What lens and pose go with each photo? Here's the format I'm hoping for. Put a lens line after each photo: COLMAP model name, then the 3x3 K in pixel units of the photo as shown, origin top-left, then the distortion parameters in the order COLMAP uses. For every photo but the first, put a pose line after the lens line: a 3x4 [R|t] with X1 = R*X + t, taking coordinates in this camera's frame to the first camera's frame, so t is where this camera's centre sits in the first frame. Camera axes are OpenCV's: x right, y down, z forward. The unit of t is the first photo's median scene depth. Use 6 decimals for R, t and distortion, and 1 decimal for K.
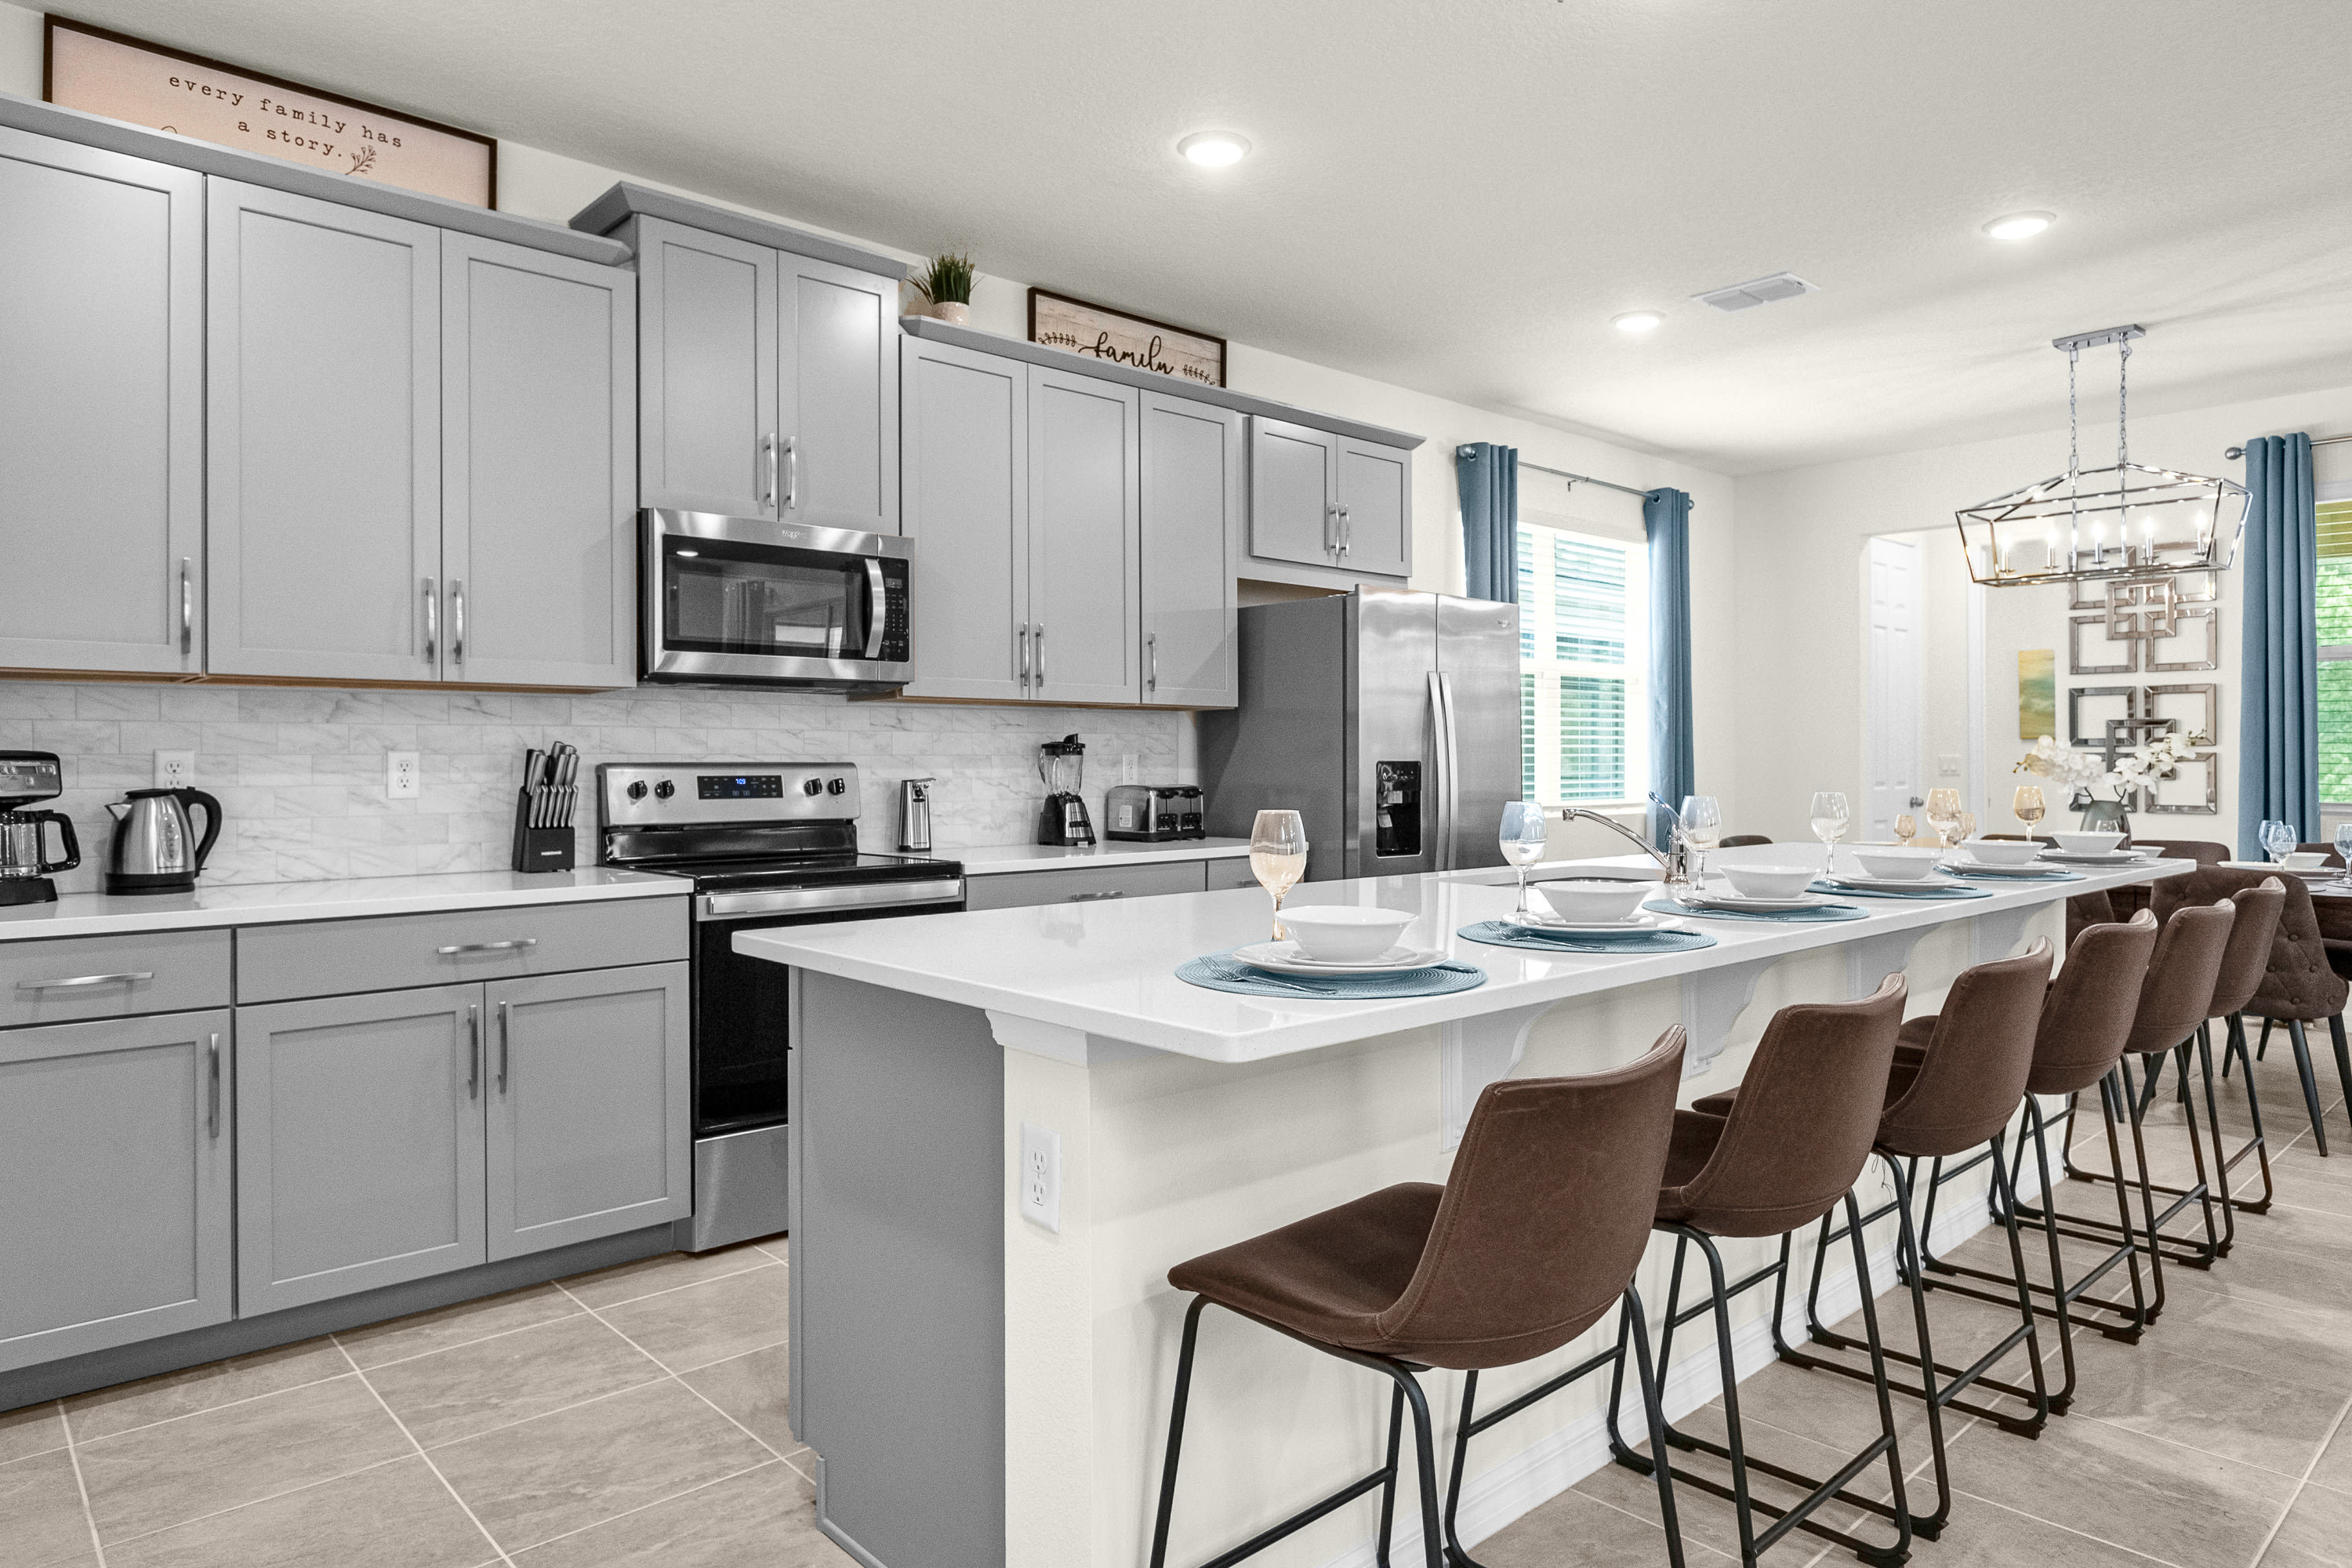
lens RADIAL K [[1401.4, 0, 1173.1], [0, 1401.4, 766.0], [0, 0, 1]] dist [-0.000708, -0.000854]
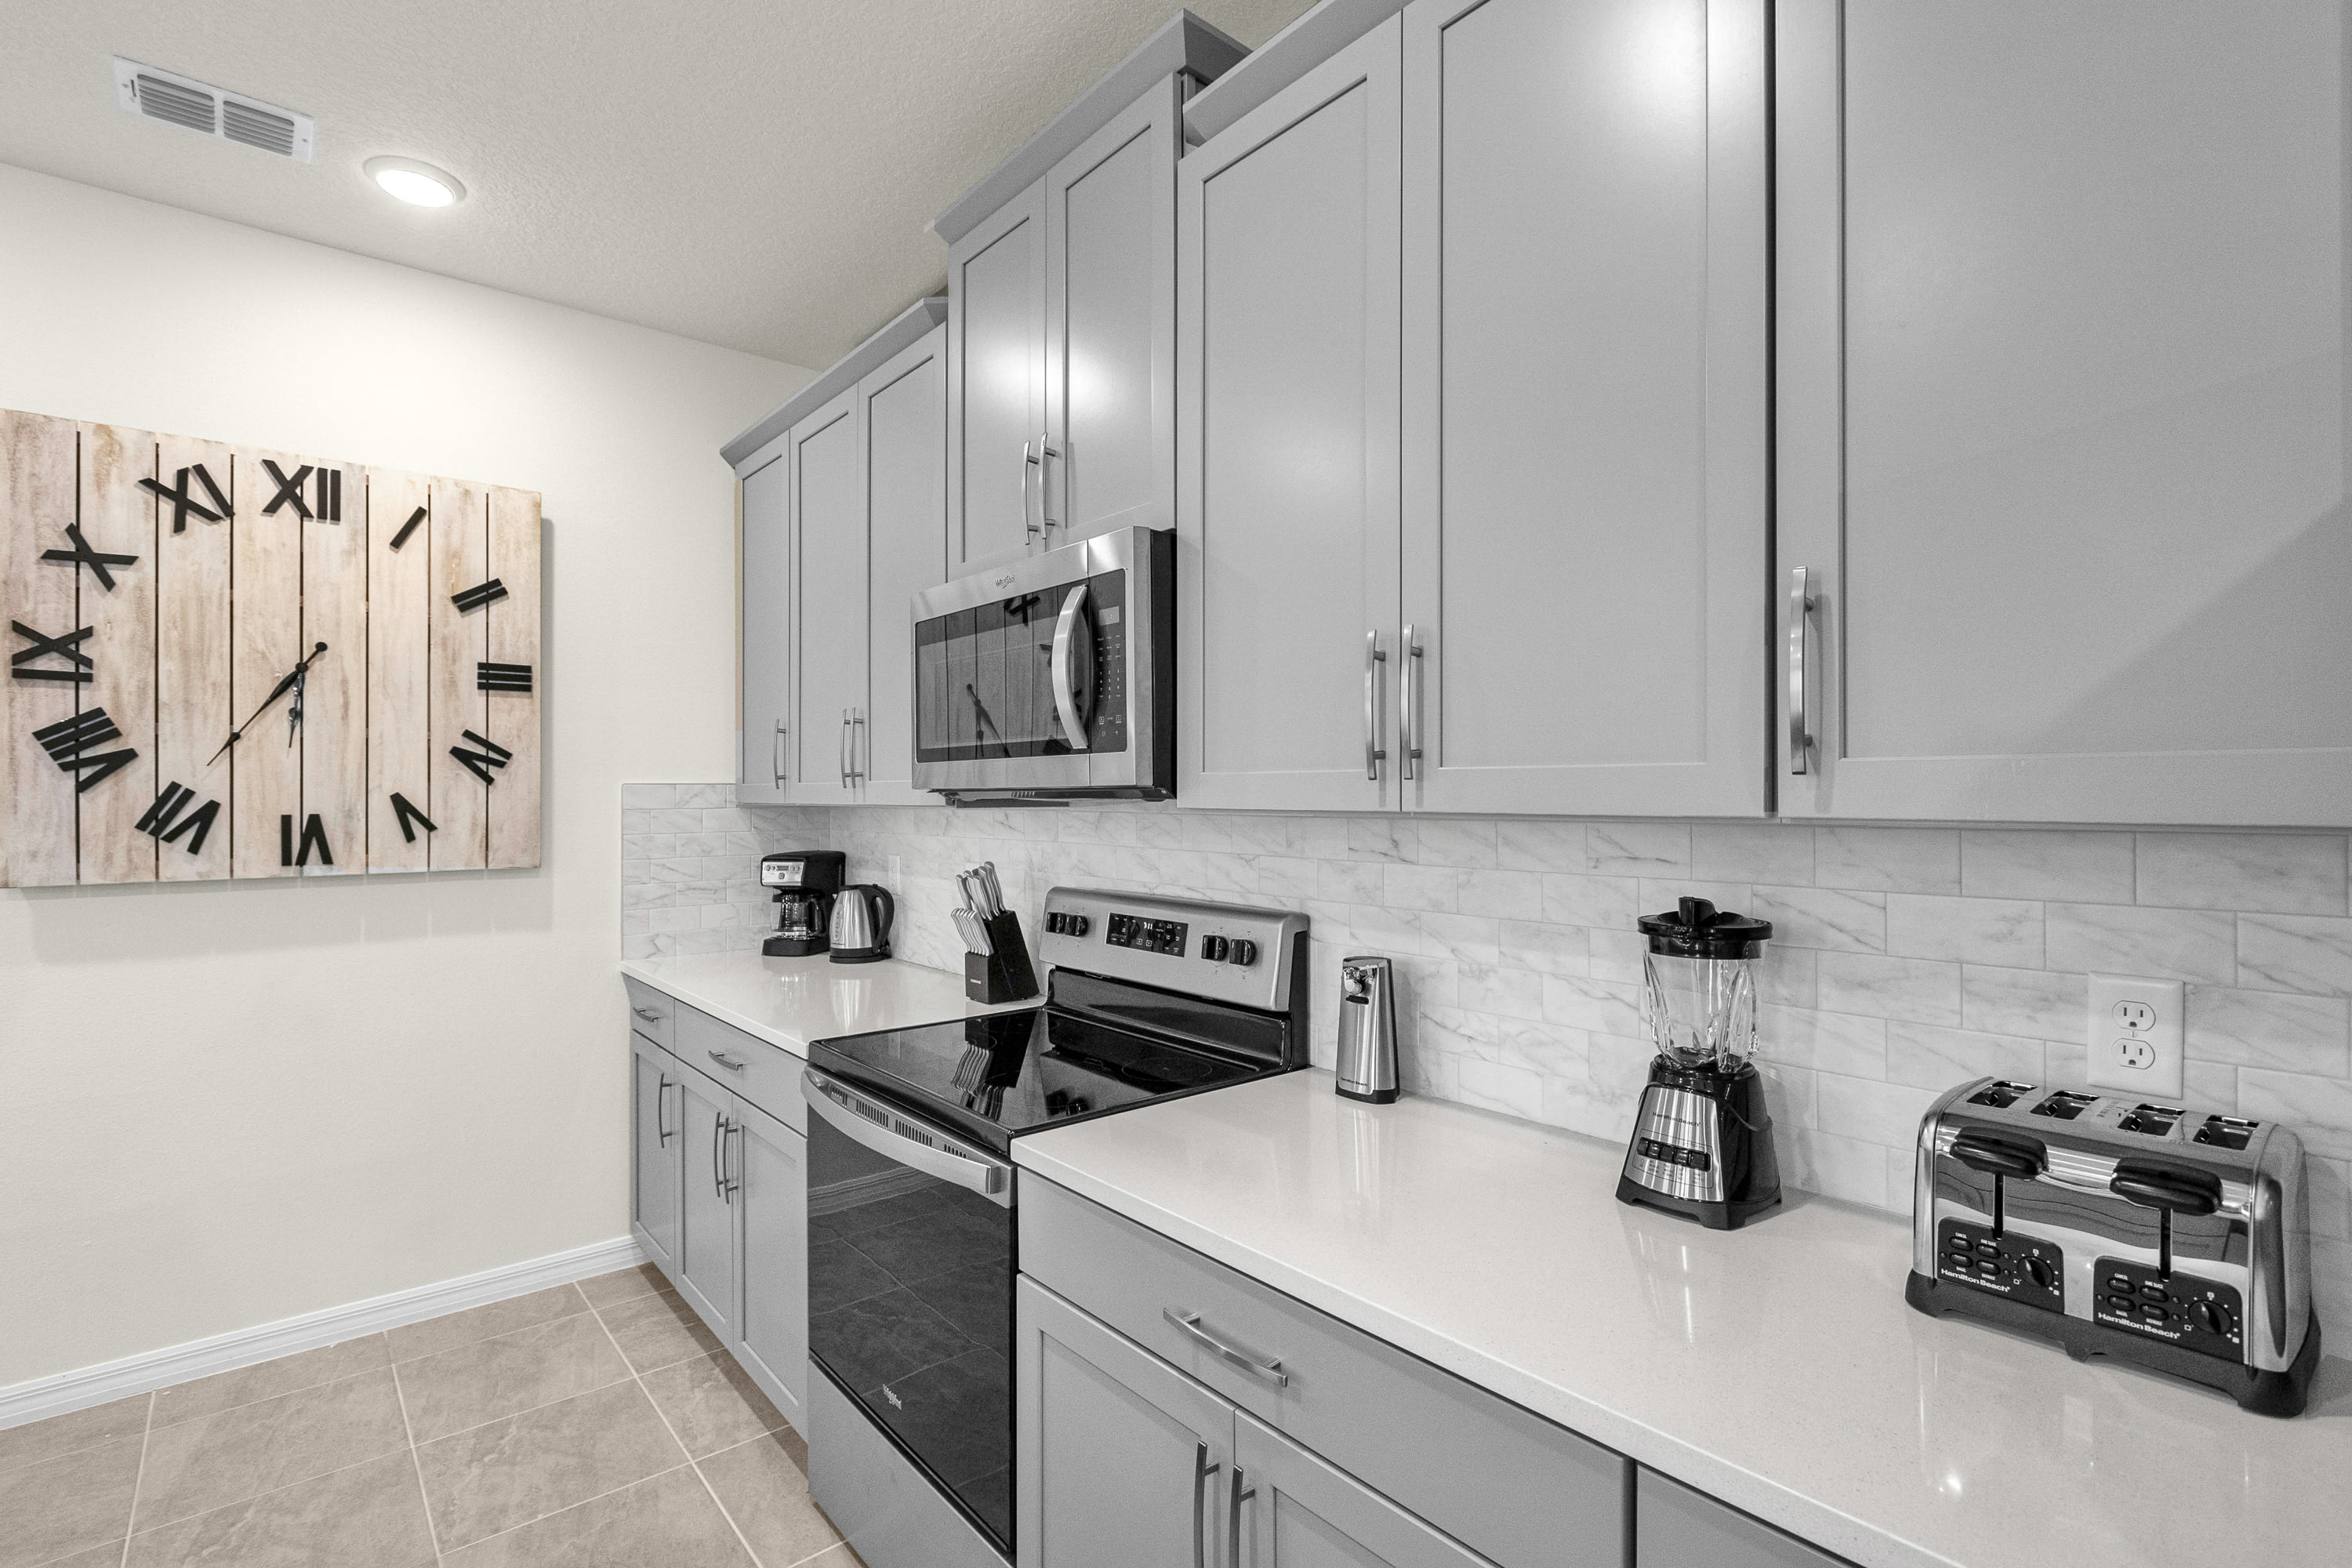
lens RADIAL K [[1089.8, 0, 1181.0], [0, 1089.8, 791.7], [0, 0, 1]] dist [0.000466, -0.000671]
pose [[-0.032827, 0.005485, -0.999446, 0.242579], [0.002403, 0.999982, 0.005409, -0.059265], [0.999458, -0.002224, -0.032839, 1.009283]]
